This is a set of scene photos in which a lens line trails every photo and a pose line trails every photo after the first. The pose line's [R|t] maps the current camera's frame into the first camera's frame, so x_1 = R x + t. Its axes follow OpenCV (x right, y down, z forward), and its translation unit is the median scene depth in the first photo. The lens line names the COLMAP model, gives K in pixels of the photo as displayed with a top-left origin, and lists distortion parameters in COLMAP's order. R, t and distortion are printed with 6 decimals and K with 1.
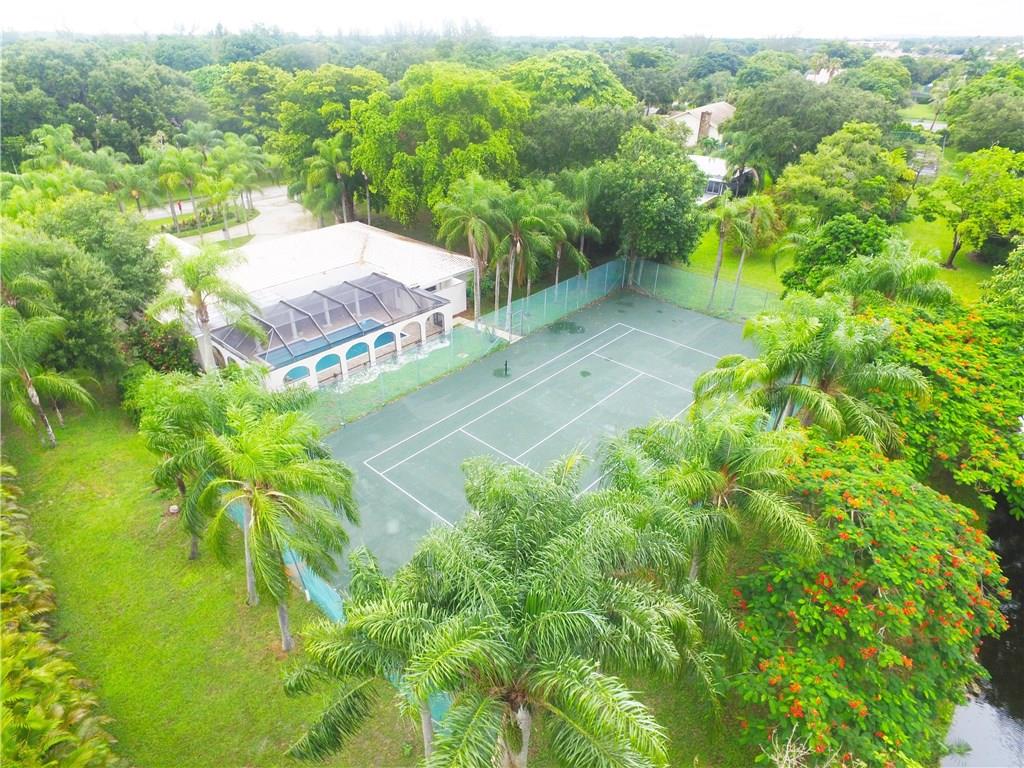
lens RADIAL K [[593.2, 0, 510.7], [0, 593.2, 383.5], [0, 0, 1]] dist [0.001126, 0.003853]
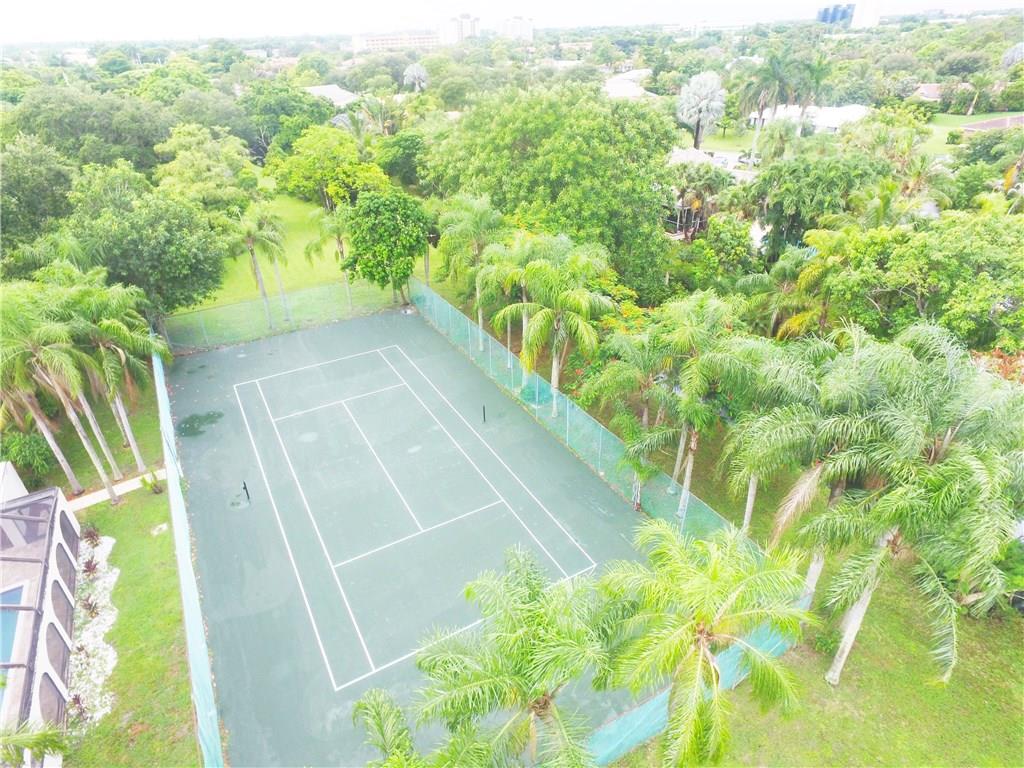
lens RADIAL K [[593.2, 0, 509.3], [0, 593.2, 382.9], [0, 0, 1]] dist [0.001126, 0.003853]
pose [[0.297956, -0.508176, 0.808071, -0.388028], [0.505817, 0.801958, 0.317824, -0.181306], [-0.809550, 0.314039, 0.495993, 0.280858]]
